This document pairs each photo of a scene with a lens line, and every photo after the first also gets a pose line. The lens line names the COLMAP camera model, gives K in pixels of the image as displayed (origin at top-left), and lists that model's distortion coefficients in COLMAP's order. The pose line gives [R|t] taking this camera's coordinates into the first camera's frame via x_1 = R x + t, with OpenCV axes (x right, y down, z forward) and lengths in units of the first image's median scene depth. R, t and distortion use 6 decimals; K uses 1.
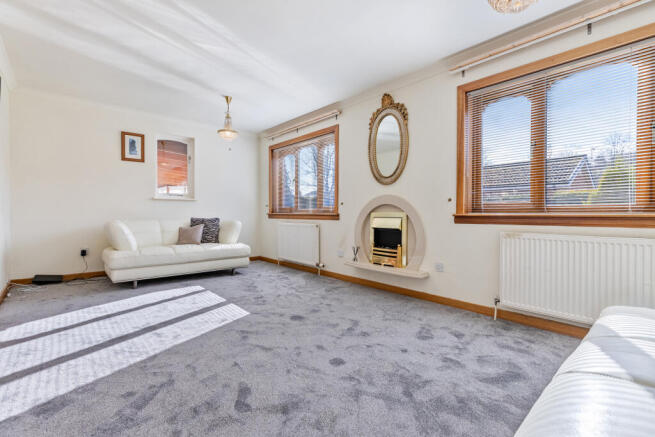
lens RADIAL K [[298.0, 0, 329.5], [0, 298.0, 214.5], [0, 0, 1]] dist [0.001337, -0.000276]
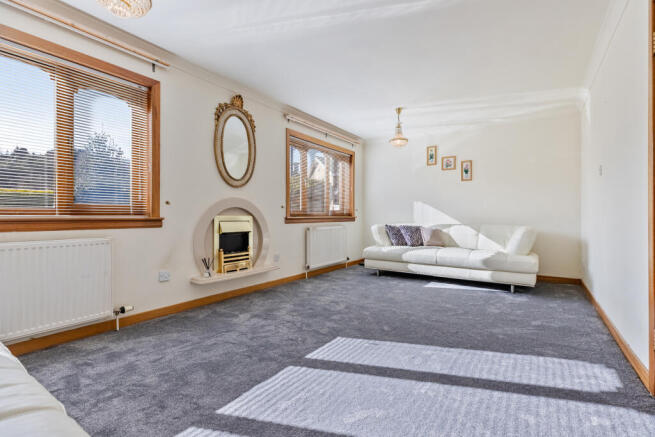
lens RADIAL K [[298.0, 0, 329.5], [0, 298.0, 214.5], [0, 0, 1]] dist [0.001337, -0.000276]
pose [[-0.241524, 0.002635, 0.970391, -0.827095], [0.001212, 0.999996, -0.002414, -0.008679], [-0.970394, 0.000594, -0.241527, 0.940955]]
